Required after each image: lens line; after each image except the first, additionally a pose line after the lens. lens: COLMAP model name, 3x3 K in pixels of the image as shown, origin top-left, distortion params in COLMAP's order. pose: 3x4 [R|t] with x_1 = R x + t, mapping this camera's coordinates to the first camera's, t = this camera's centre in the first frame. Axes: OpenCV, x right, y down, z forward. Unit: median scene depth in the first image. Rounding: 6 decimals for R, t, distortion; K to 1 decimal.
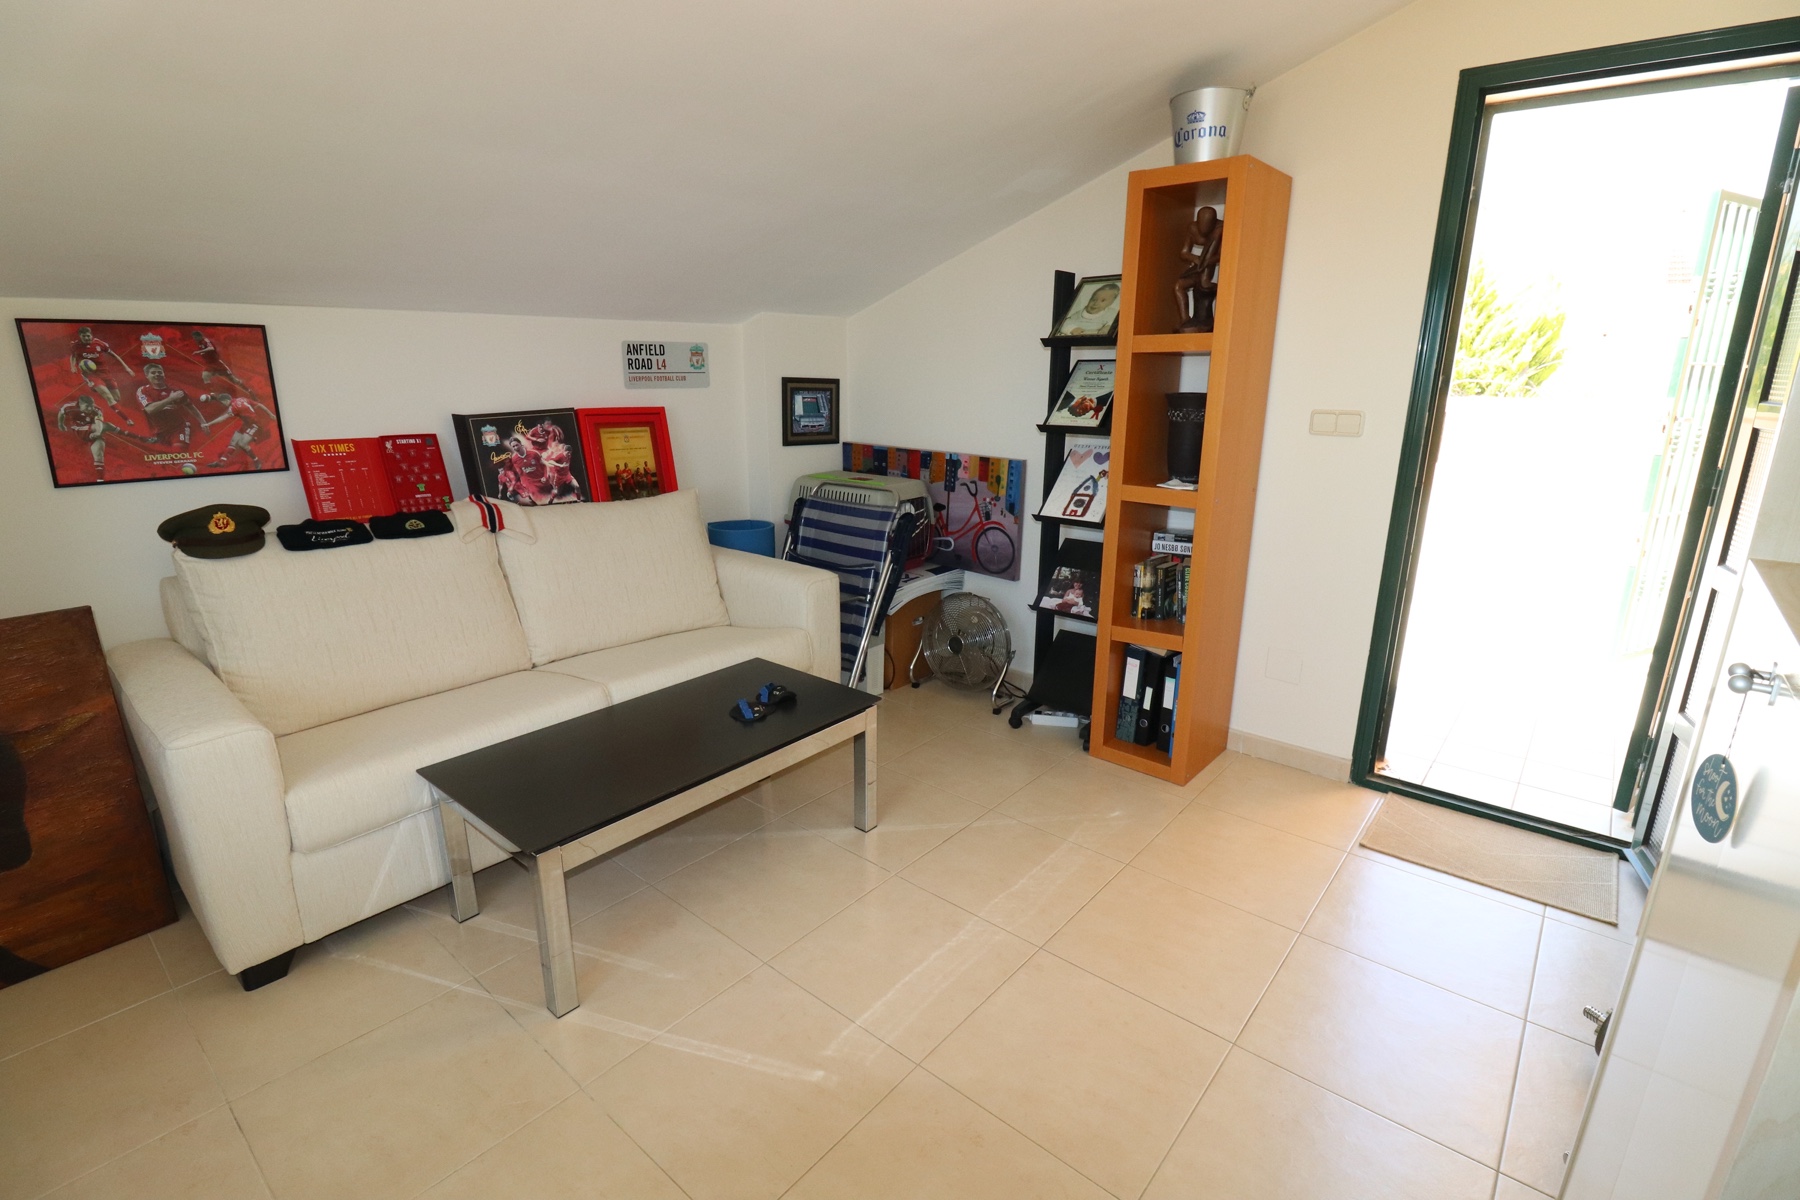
lens RADIAL K [[838.2, 0, 899.0], [0, 838.2, 602.5], [0, 0, 1]] dist [-0.013161, -0.003121]
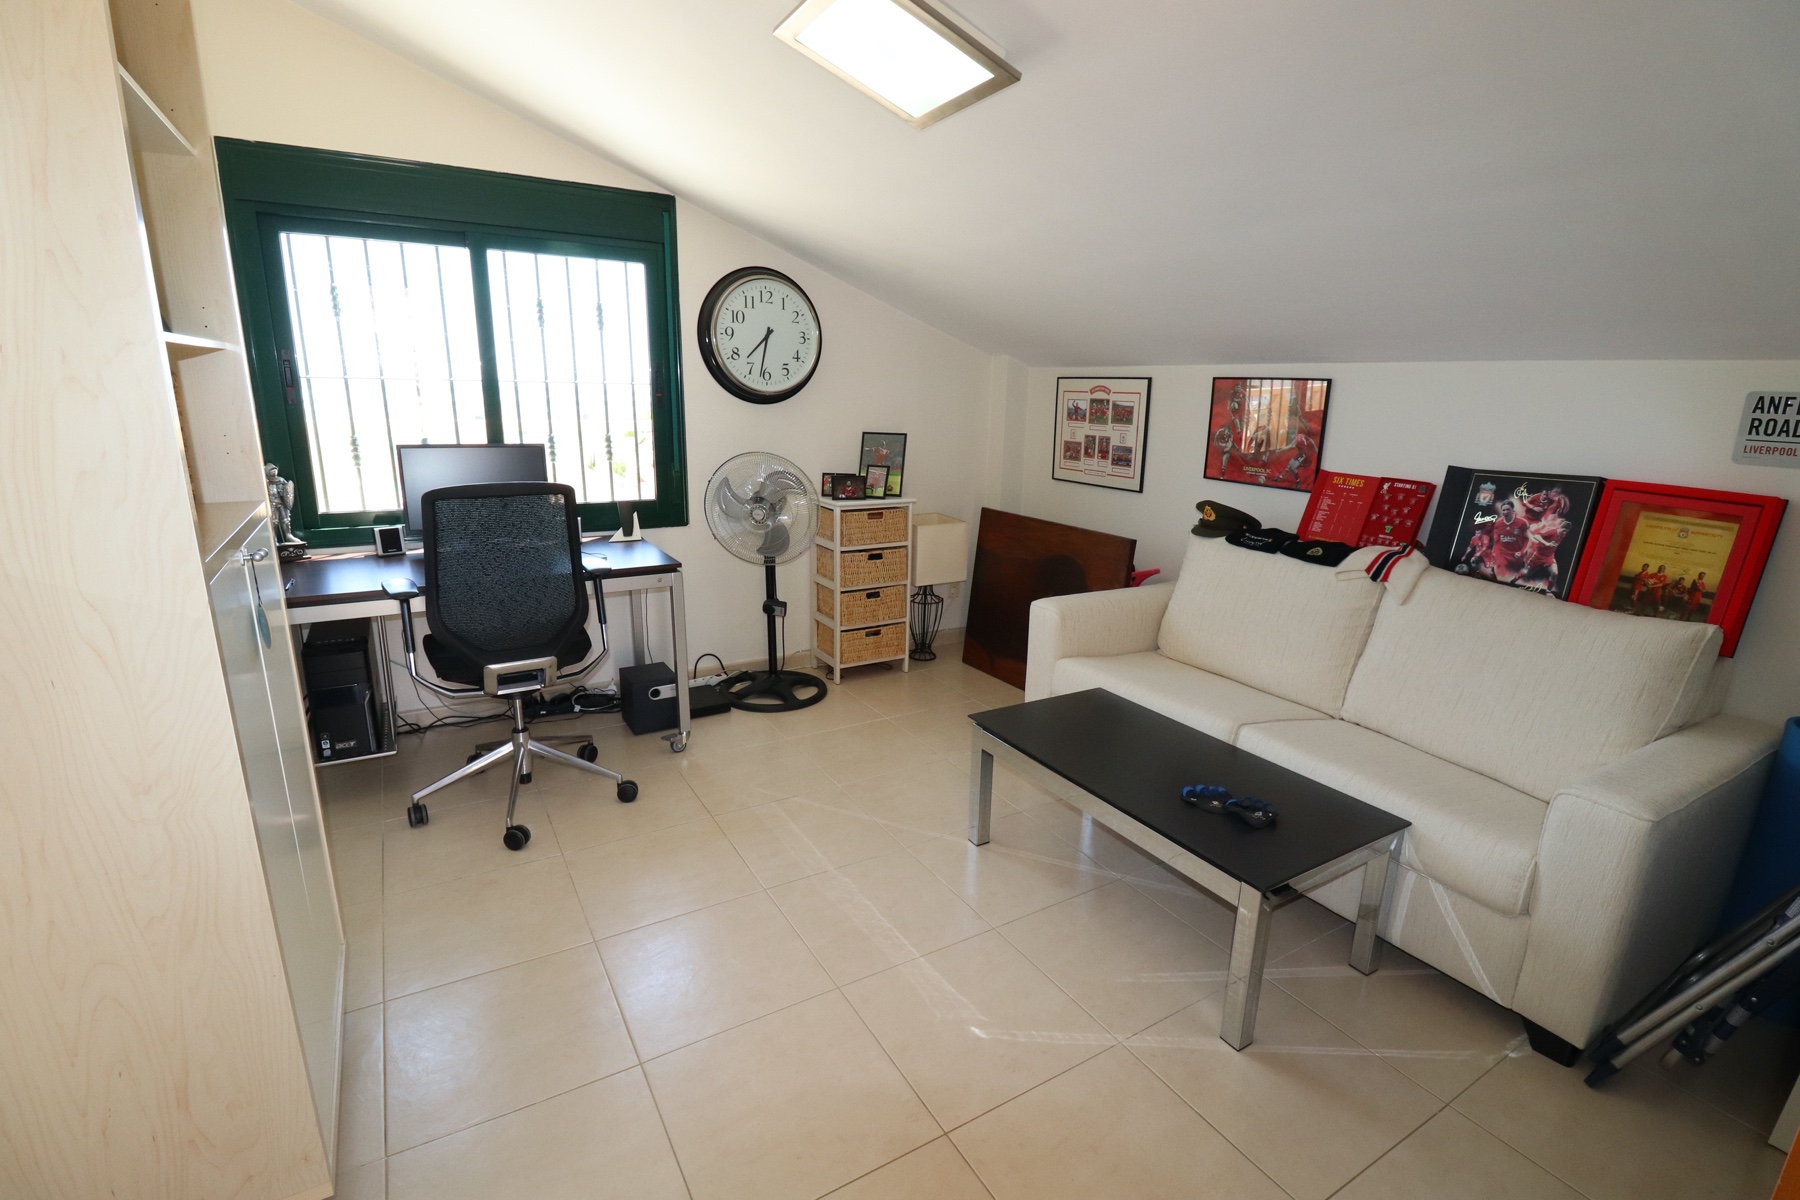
lens RADIAL K [[838.2, 0, 899.4], [0, 838.2, 595.2], [0, 0, 1]] dist [-0.013161, -0.003121]
pose [[-0.325071, 0.227087, -0.918020, 0.557973], [-0.265633, 0.909734, 0.319098, -0.213873], [0.907617, 0.347586, -0.235406, 0.657034]]
